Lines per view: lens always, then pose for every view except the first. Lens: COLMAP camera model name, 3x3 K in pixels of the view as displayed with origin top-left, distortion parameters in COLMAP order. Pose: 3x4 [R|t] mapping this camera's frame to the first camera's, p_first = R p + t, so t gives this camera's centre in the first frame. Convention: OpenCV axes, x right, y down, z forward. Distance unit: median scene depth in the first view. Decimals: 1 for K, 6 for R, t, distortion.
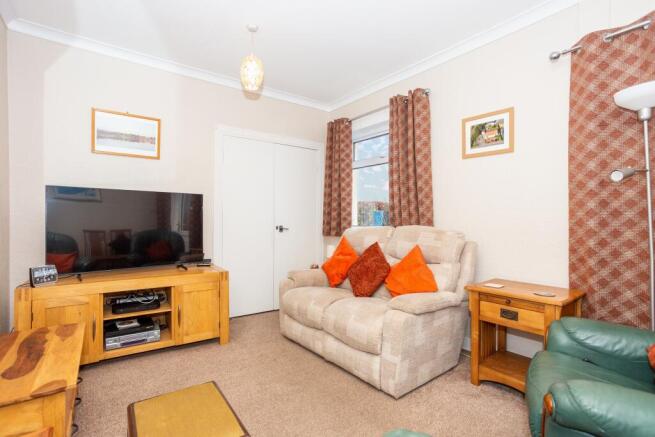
lens RADIAL K [[312.2, 0, 323.4], [0, 312.2, 218.0], [0, 0, 1]] dist [-0.043644, 0.001130]
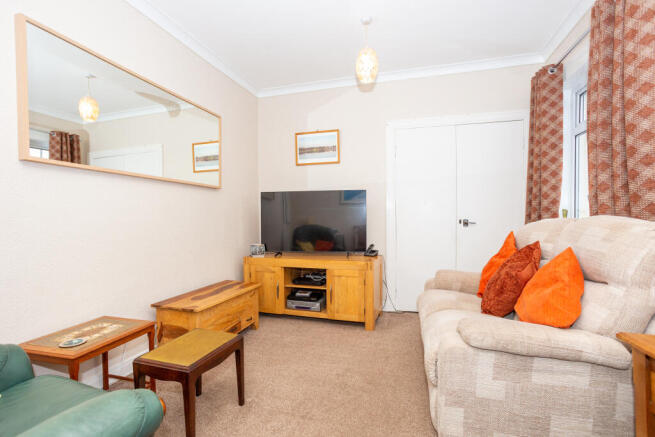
lens RADIAL K [[316.6, 0, 327.1], [0, 316.6, 221.8], [0, 0, 1]] dist [-0.046905, 0.000524]
pose [[0.591147, 0.001111, -0.806563, 0.491203], [0.014002, 0.999834, 0.011639, 0.024141], [0.806442, -0.018174, 0.591034, 0.272930]]
